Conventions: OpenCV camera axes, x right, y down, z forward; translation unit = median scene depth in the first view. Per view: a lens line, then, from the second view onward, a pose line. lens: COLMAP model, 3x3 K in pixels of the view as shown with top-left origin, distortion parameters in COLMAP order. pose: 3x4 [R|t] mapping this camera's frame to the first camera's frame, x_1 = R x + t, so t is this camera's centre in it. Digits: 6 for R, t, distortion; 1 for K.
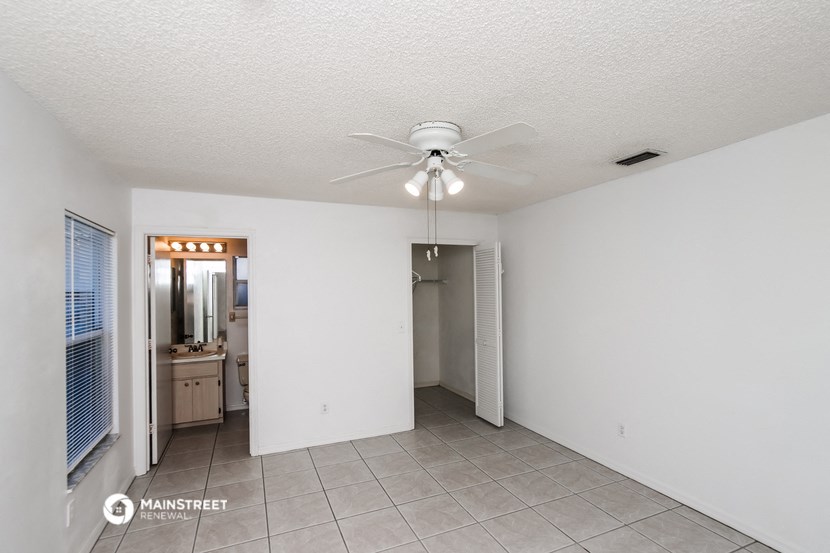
lens RADIAL K [[397.7, 0, 415.0], [0, 397.7, 276.5], [0, 0, 1]] dist [-0.036419, -0.000449]
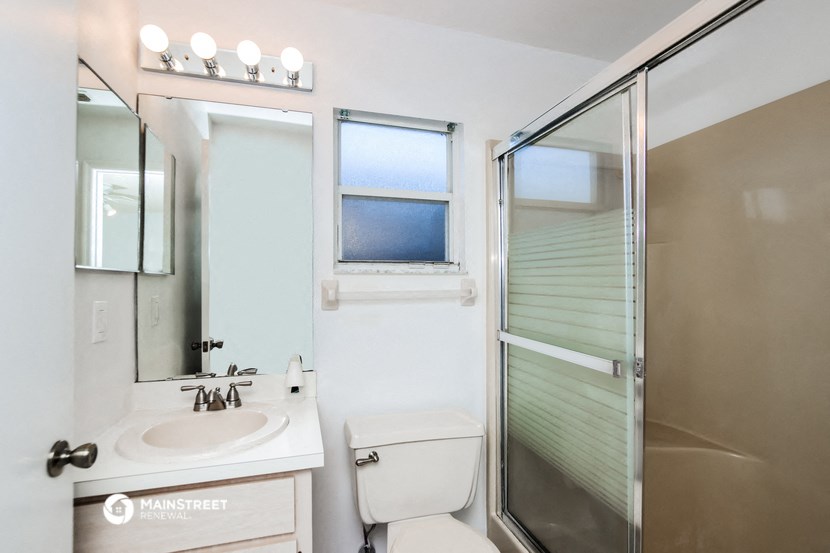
lens RADIAL K [[397.7, 0, 415.0], [0, 397.7, 276.5], [0, 0, 1]] dist [-0.036419, -0.000449]
pose [[0.993798, 0.014400, -0.110260, -0.363575], [-0.012291, 0.999729, 0.019784, 0.079904], [0.110515, -0.018306, 0.993706, 0.694760]]
